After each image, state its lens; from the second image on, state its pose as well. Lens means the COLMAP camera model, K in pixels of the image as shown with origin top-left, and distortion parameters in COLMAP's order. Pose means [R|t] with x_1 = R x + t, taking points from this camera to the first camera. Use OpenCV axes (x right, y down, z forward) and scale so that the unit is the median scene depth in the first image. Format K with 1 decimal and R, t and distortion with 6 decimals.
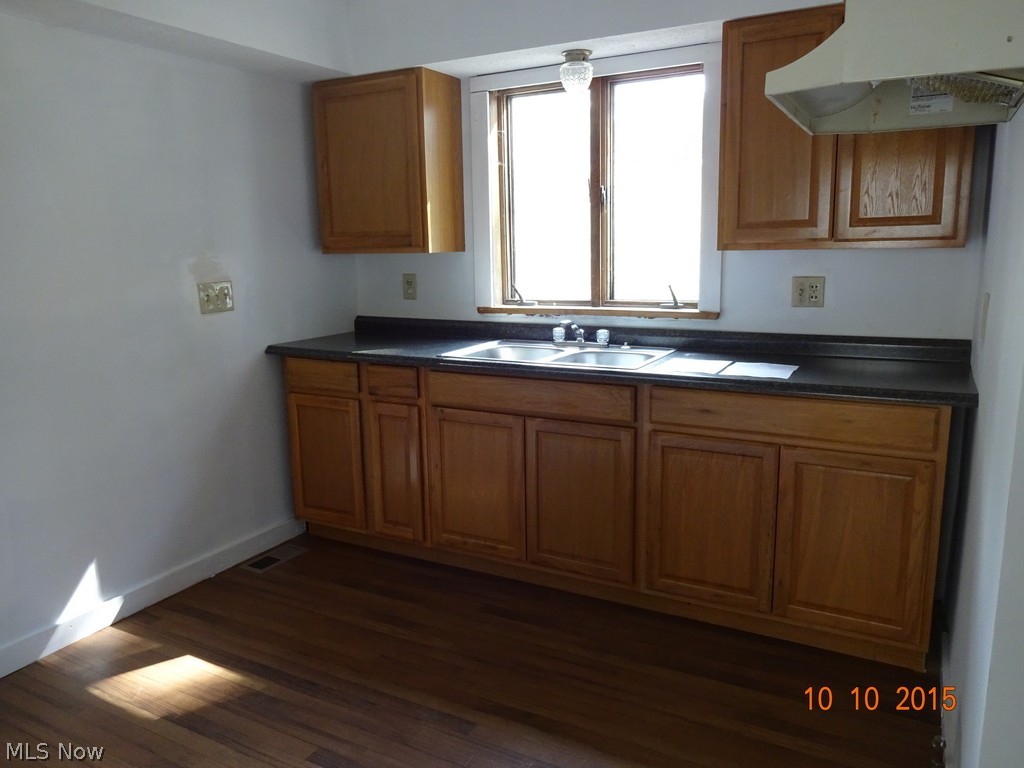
lens RADIAL K [[754.7, 0, 516.4], [0, 754.7, 386.2], [0, 0, 1]] dist [-0.013897, -0.002980]
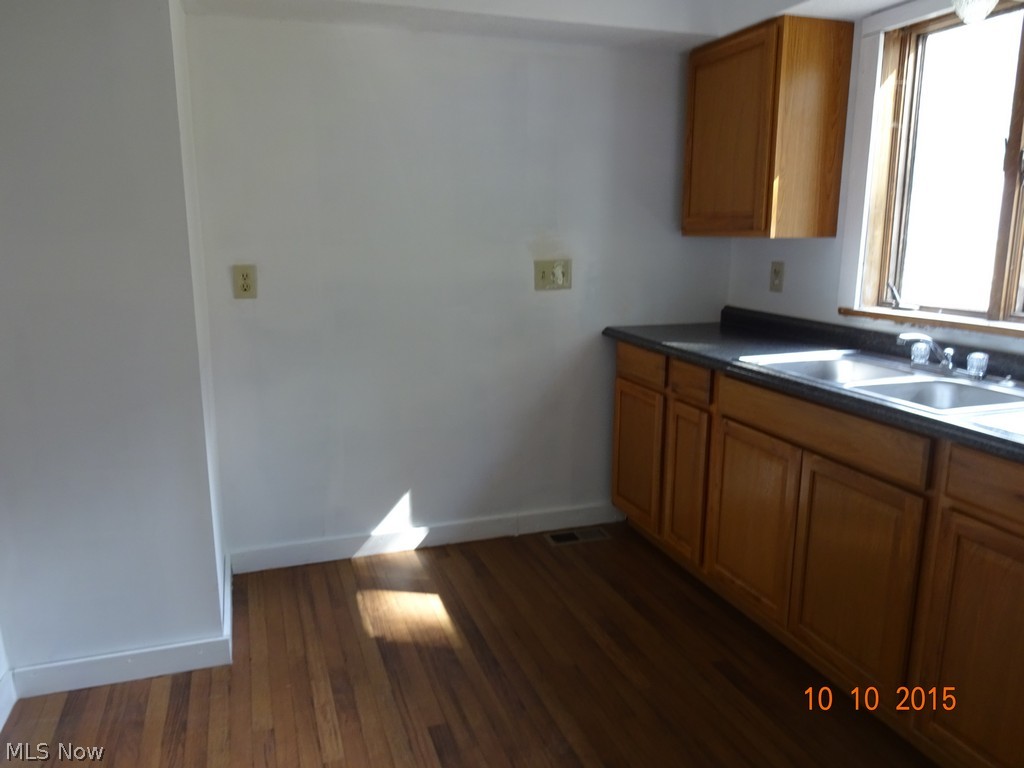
lens RADIAL K [[754.7, 0, 516.4], [0, 754.7, 386.2], [0, 0, 1]] dist [-0.013897, -0.002980]
pose [[0.728280, 0.156209, -0.667238, 0.276251], [-0.142048, 0.986937, 0.076011, -0.037597], [0.670396, 0.039423, 0.740956, 0.198523]]
